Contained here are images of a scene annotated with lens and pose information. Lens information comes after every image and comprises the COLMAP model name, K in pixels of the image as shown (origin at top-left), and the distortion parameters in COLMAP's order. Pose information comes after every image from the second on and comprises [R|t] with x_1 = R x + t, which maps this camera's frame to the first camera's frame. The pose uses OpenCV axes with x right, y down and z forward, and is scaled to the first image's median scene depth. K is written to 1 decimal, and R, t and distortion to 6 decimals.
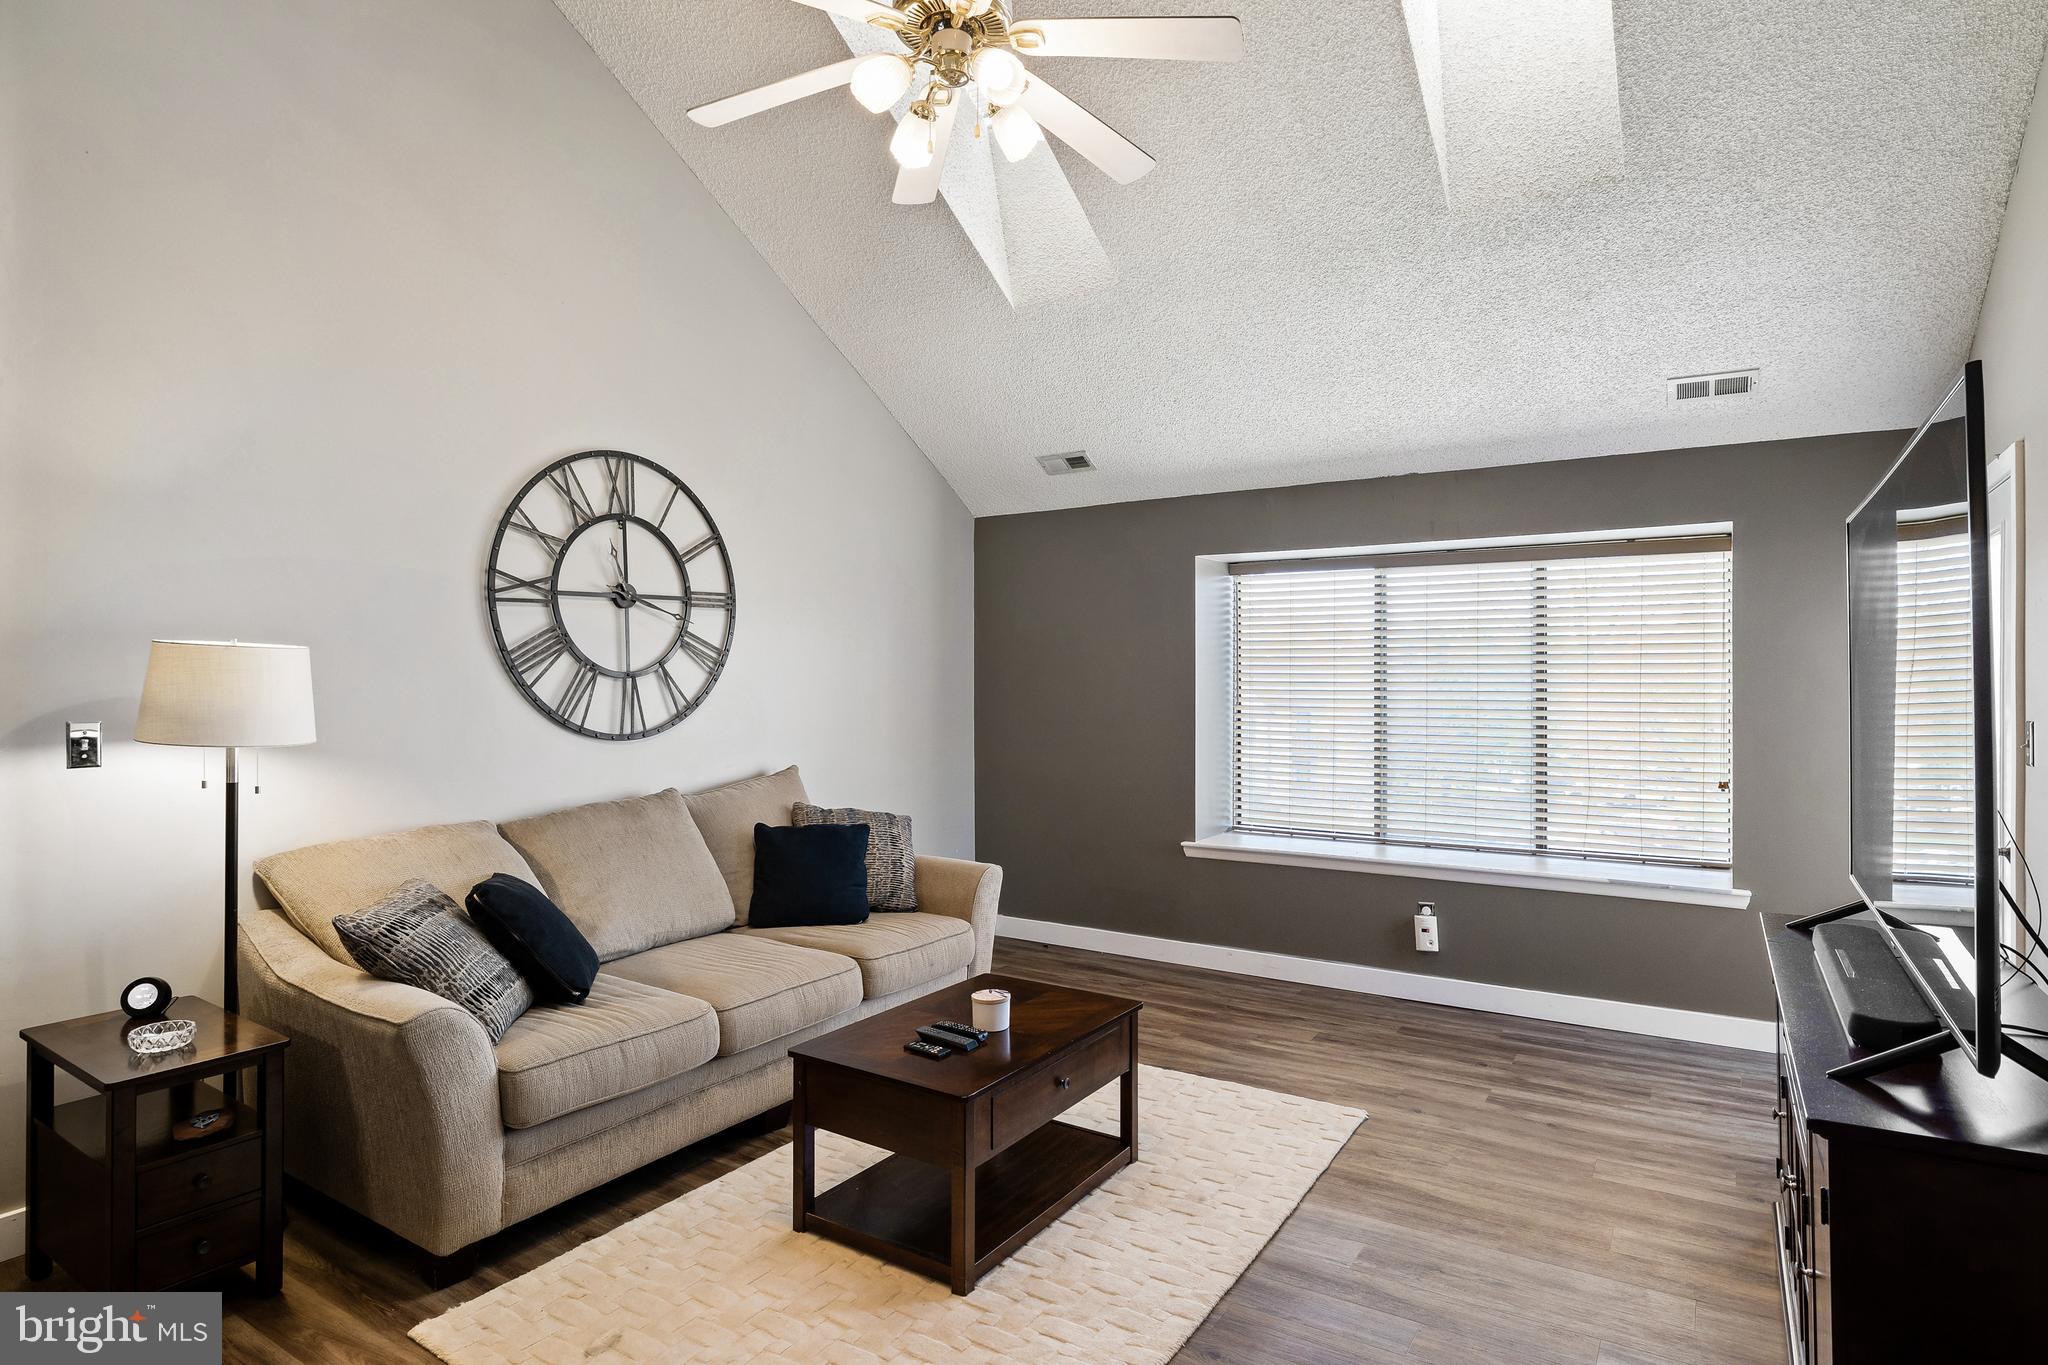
lens RADIAL K [[1090.3, 0, 1004.4], [0, 1090.3, 703.8], [0, 0, 1]] dist [0.001925, 0.001597]
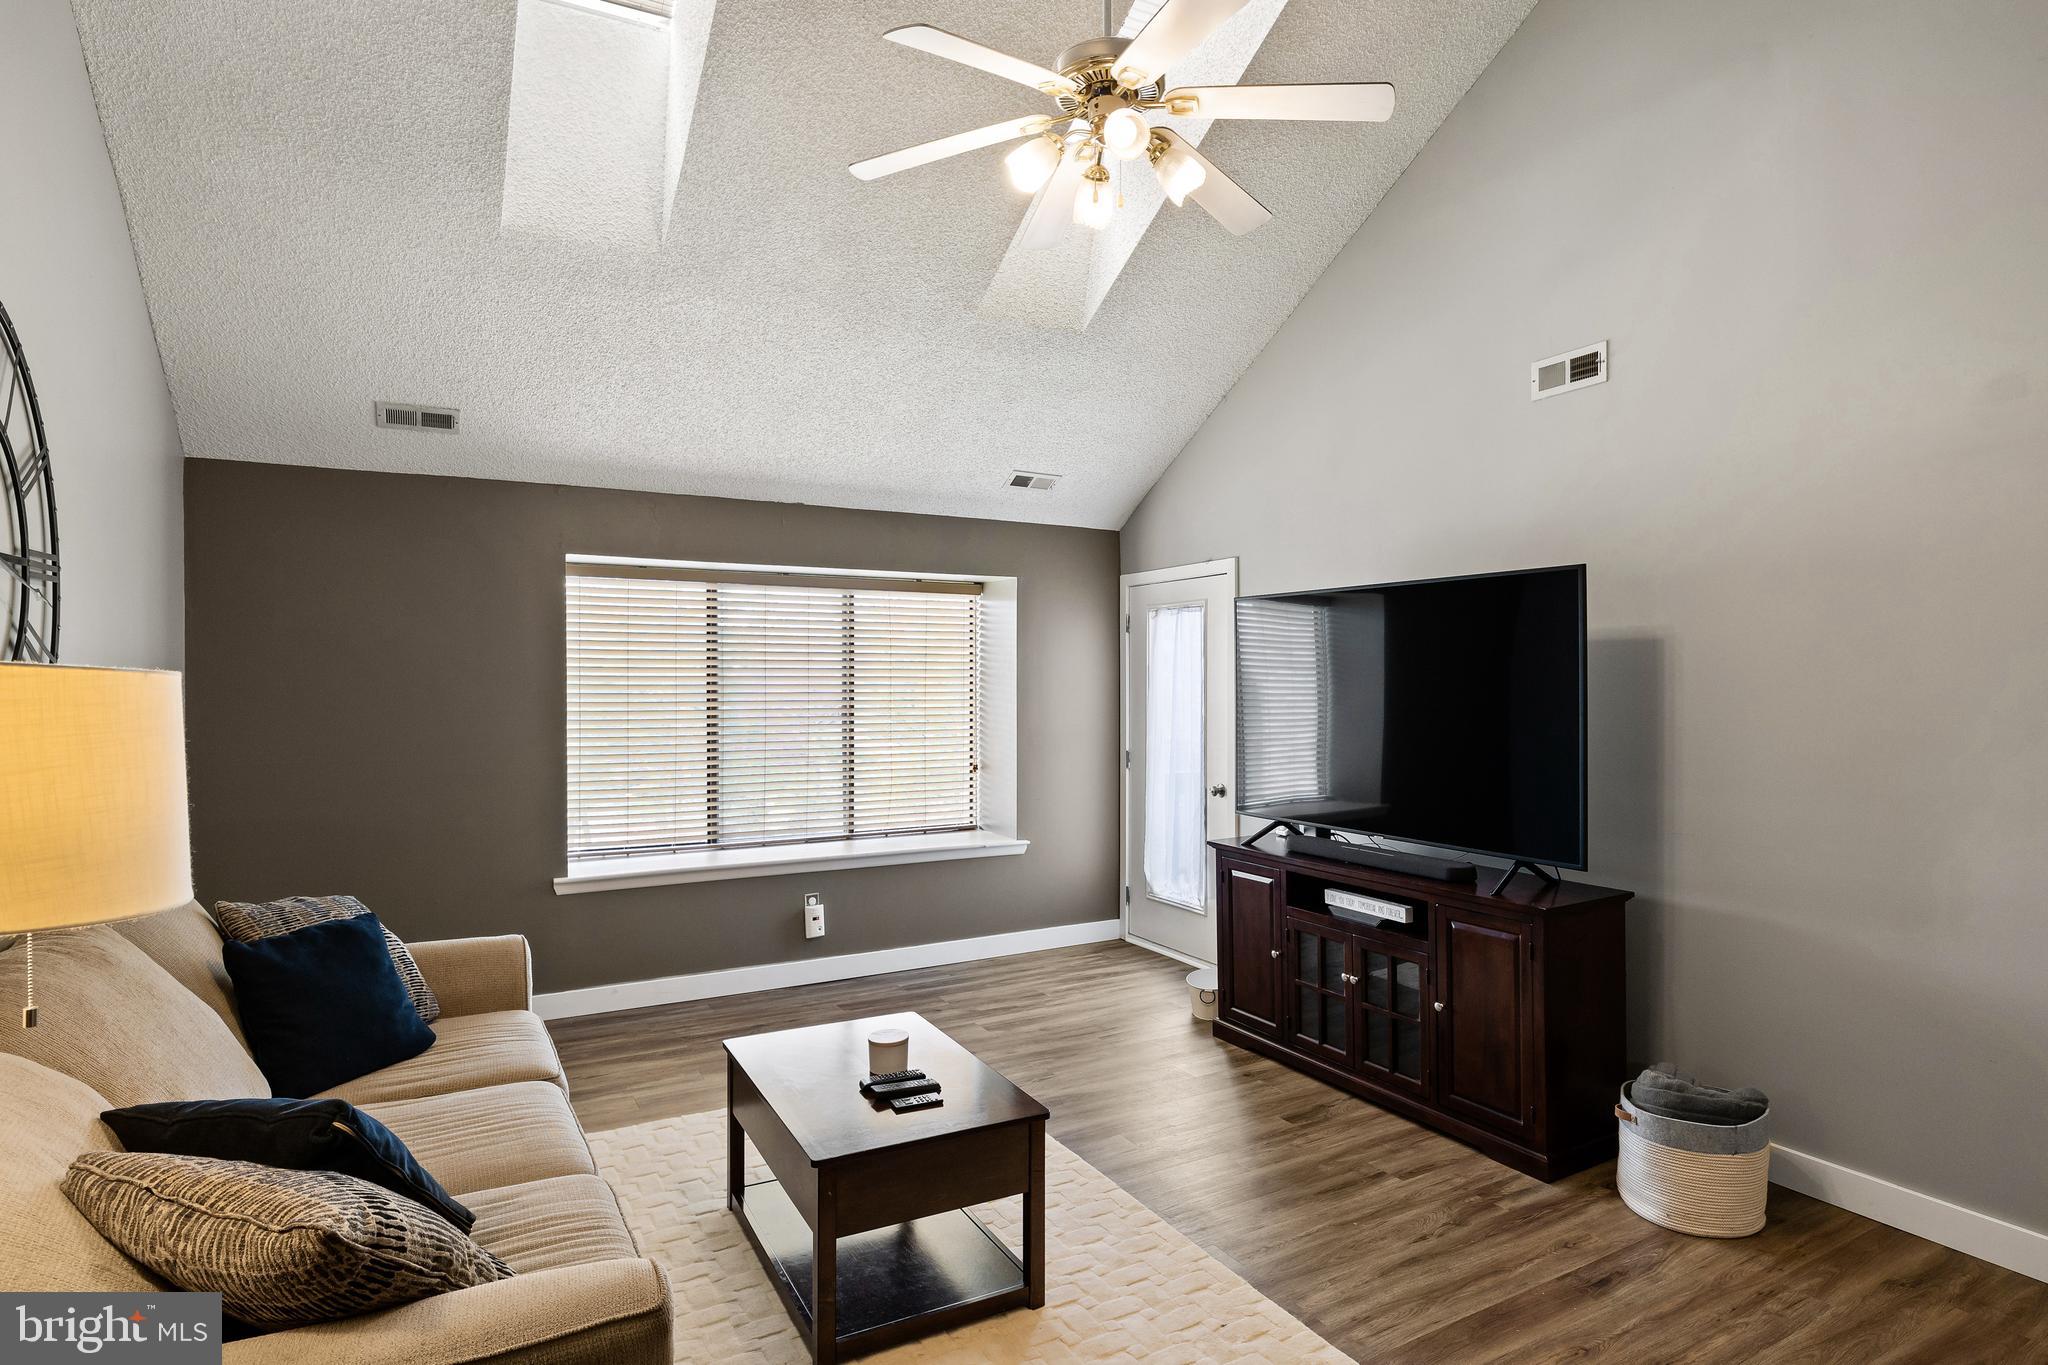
lens RADIAL K [[1090.3, 0, 1074.3], [0, 1090.3, 689.7], [0, 0, 1]] dist [0.001925, 0.001597]
pose [[0.469835, -0.007073, 0.882726, -0.478710], [0.022273, 0.999745, -0.003845, -0.013753], [-0.882473, 0.021468, 0.469872, 0.253197]]
